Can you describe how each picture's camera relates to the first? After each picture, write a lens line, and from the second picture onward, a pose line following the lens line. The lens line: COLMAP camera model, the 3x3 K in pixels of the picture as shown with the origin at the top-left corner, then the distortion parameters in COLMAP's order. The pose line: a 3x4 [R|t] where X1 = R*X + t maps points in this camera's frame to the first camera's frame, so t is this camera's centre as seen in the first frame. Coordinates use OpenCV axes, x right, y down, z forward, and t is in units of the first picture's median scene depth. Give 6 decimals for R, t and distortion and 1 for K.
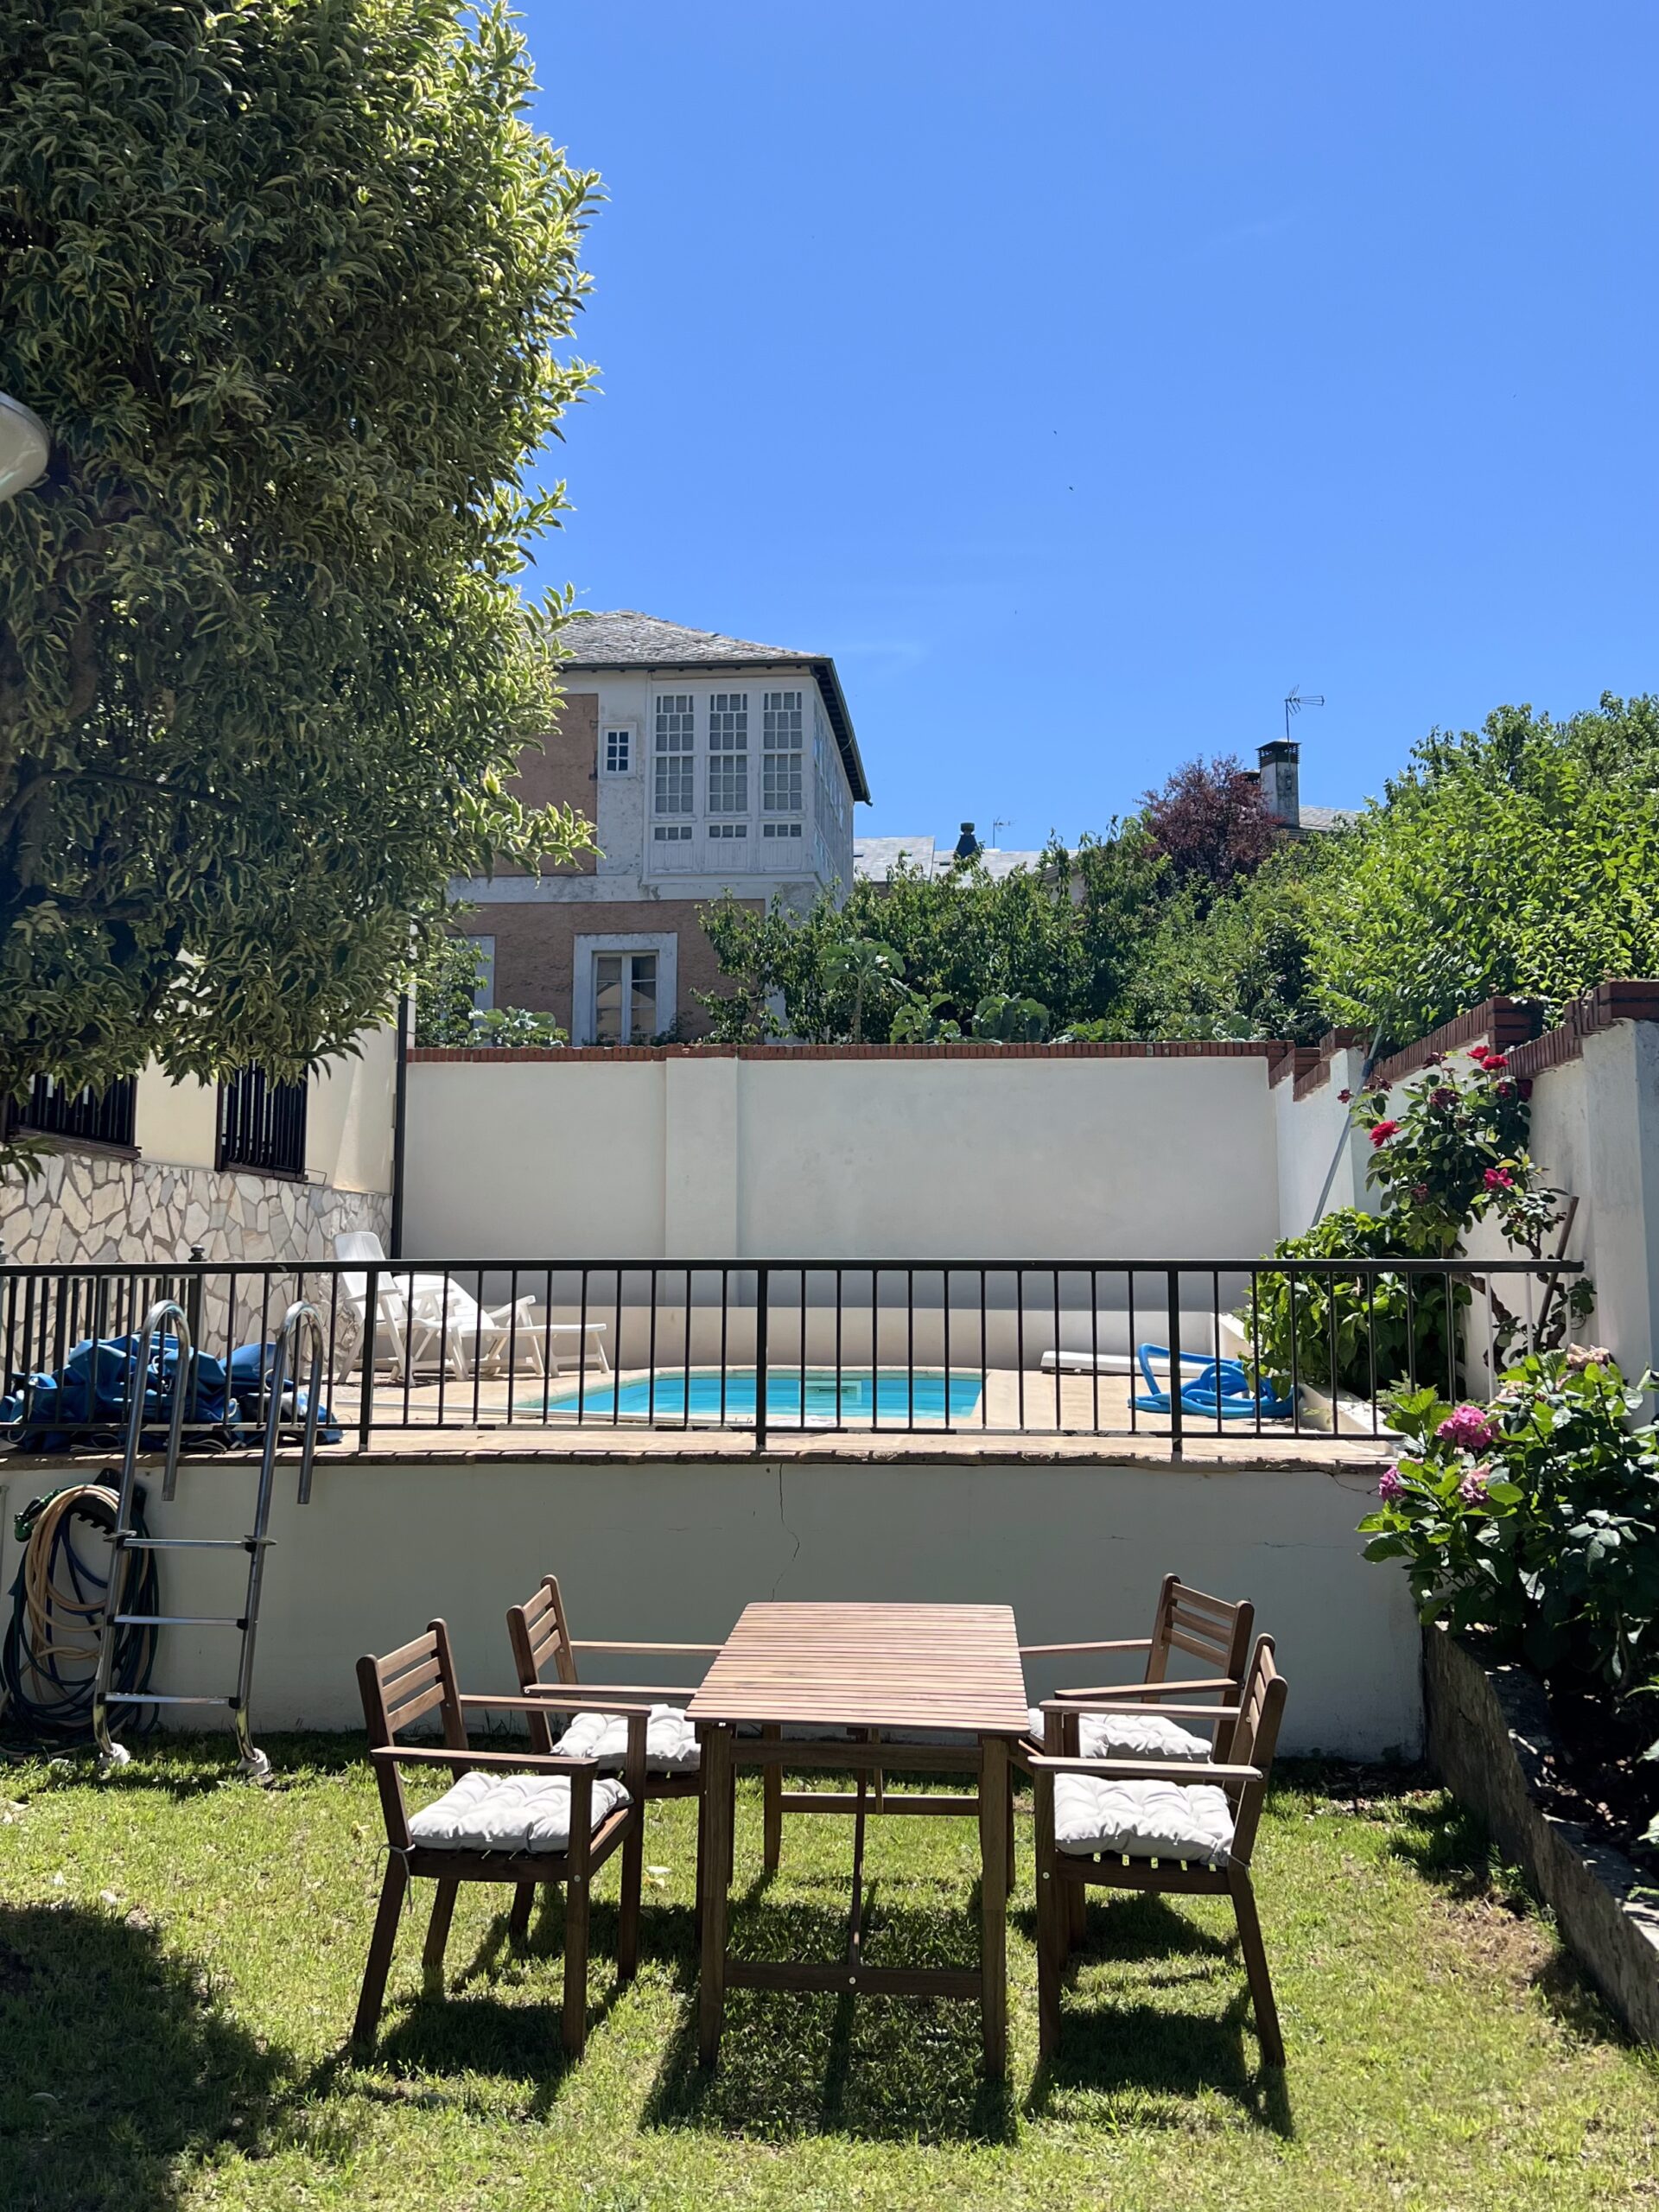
lens RADIAL K [[1674.3, 0, 830.9], [0, 1674.3, 1103.0], [0, 0, 1]] dist [-0.008135, -0.007599]
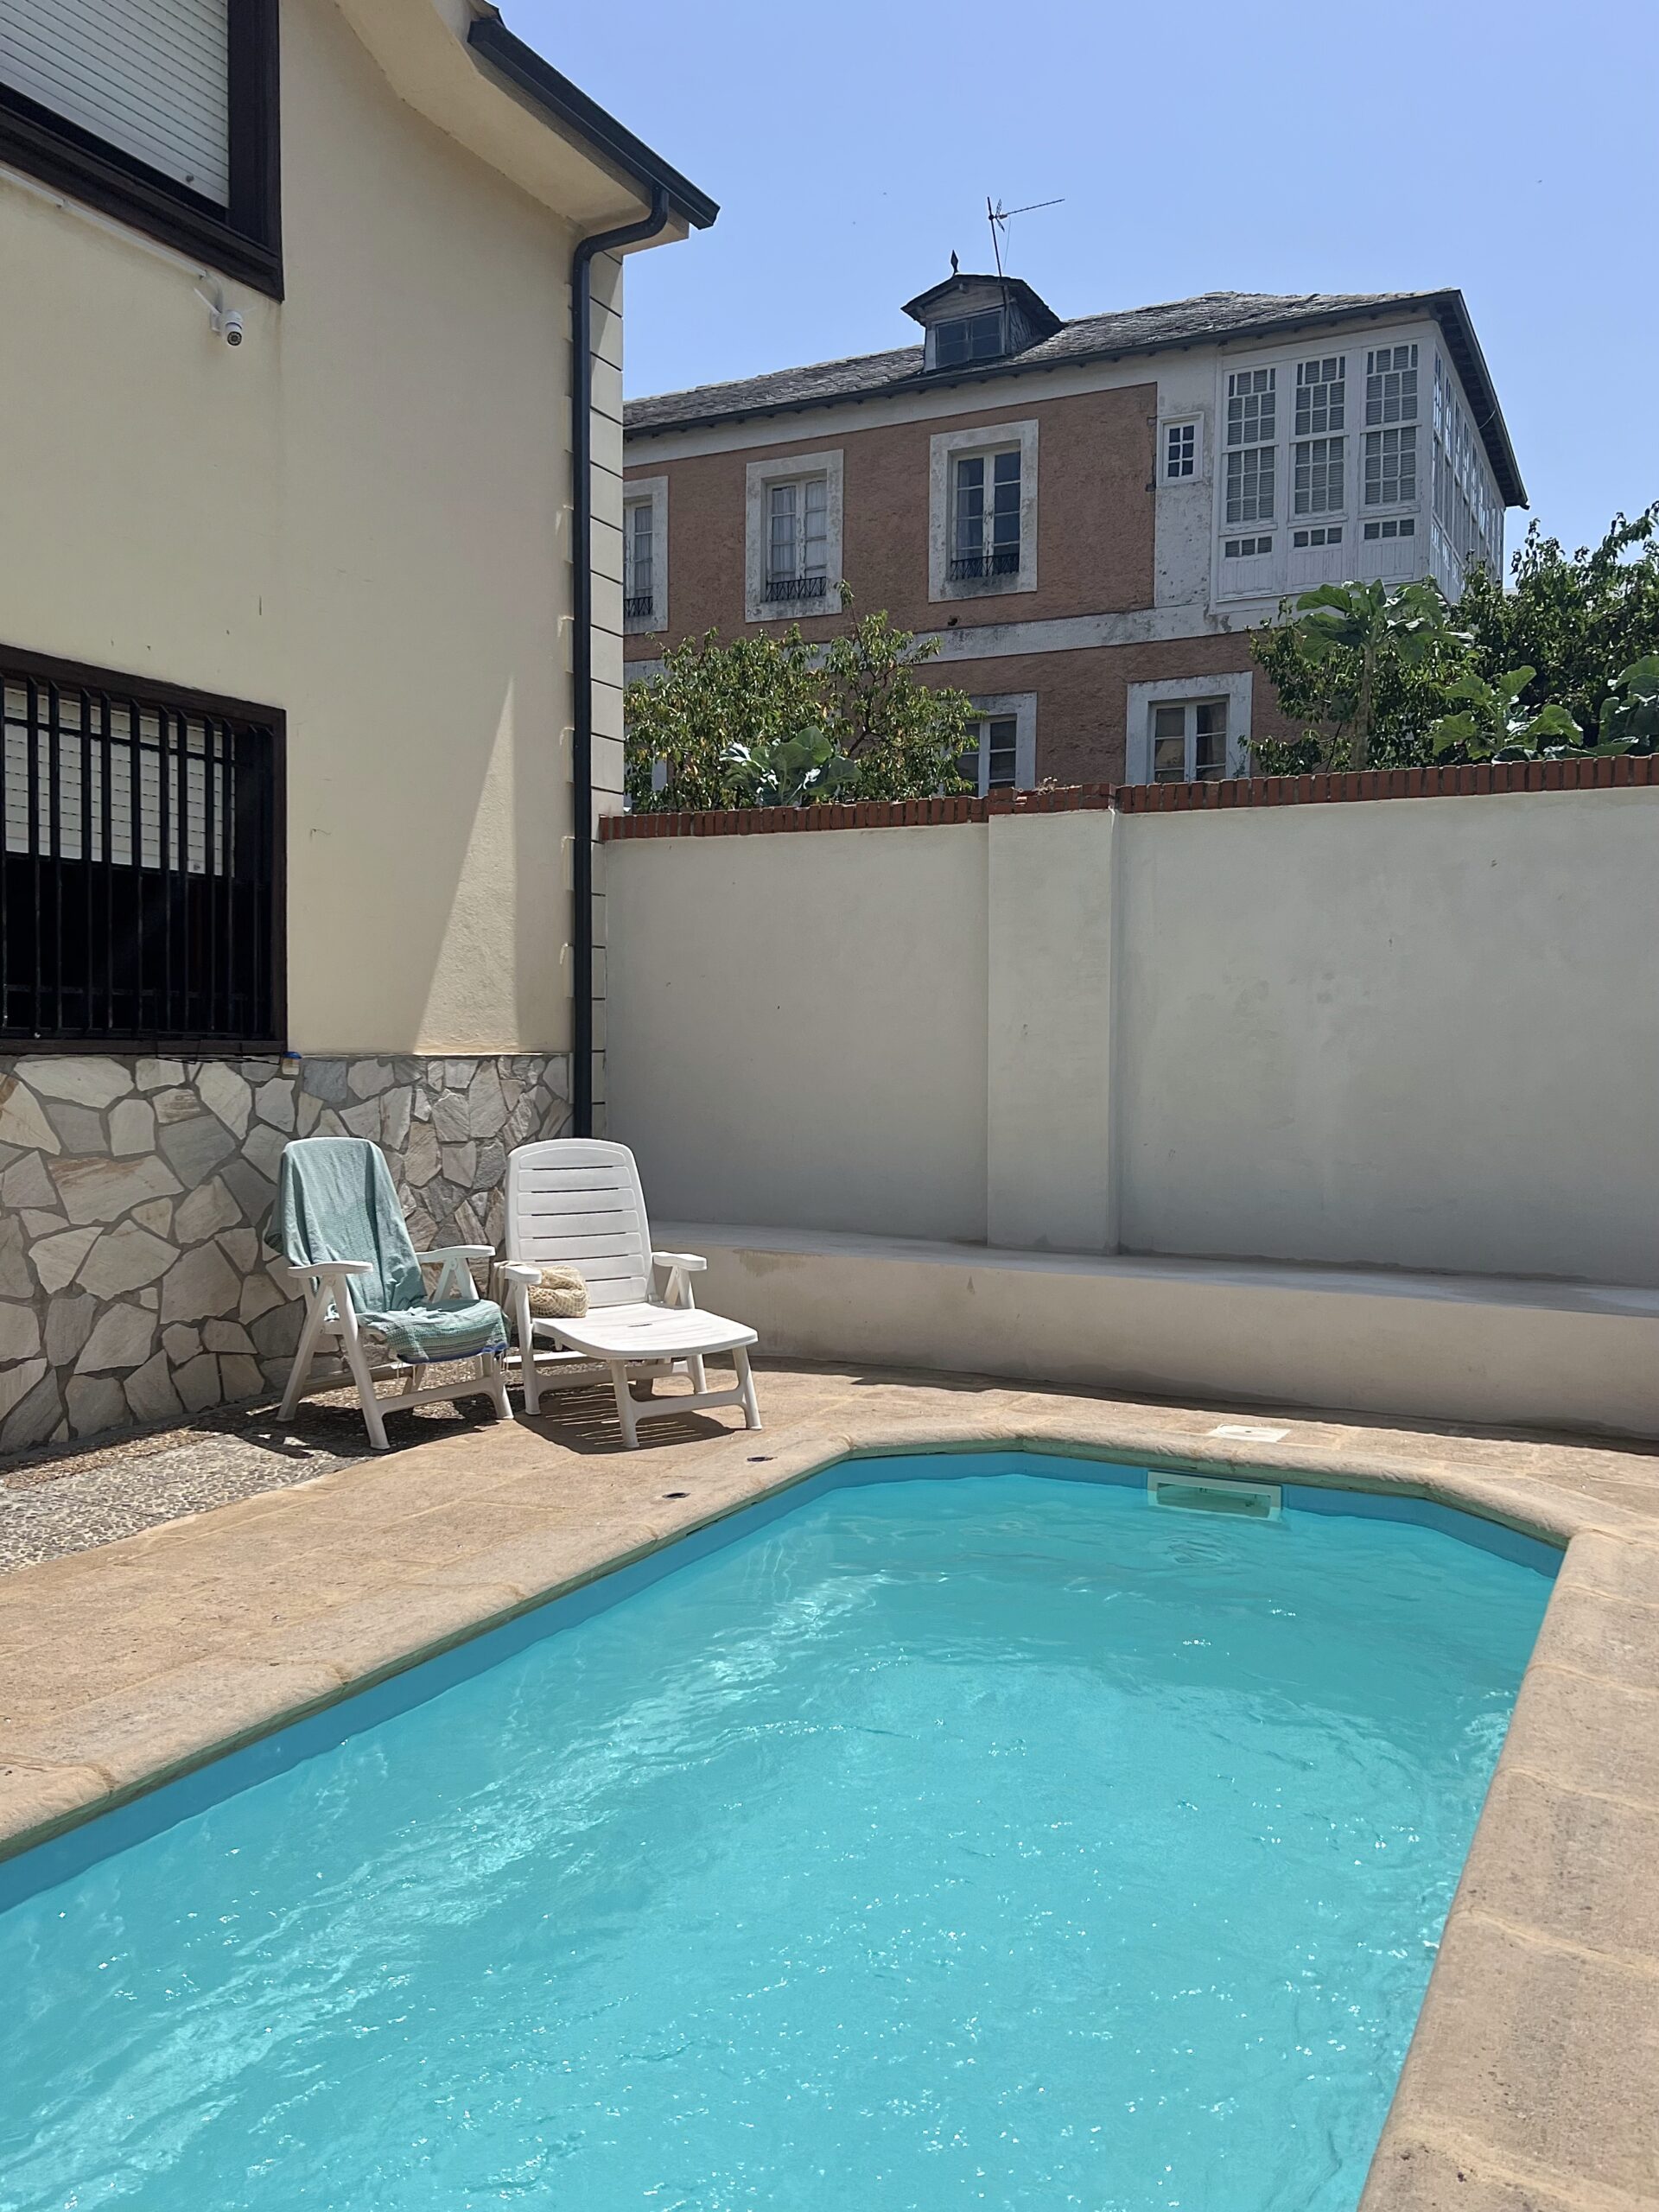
lens RADIAL K [[1674.3, 0, 830.1], [0, 1674.3, 1100.8], [0, 0, 1]] dist [-0.008135, -0.007599]
pose [[0.930566, 0.020551, -0.365546, 0.018872], [0.027021, 0.991846, 0.124547, -0.000945], [0.365125, -0.125777, 0.922423, 0.142757]]
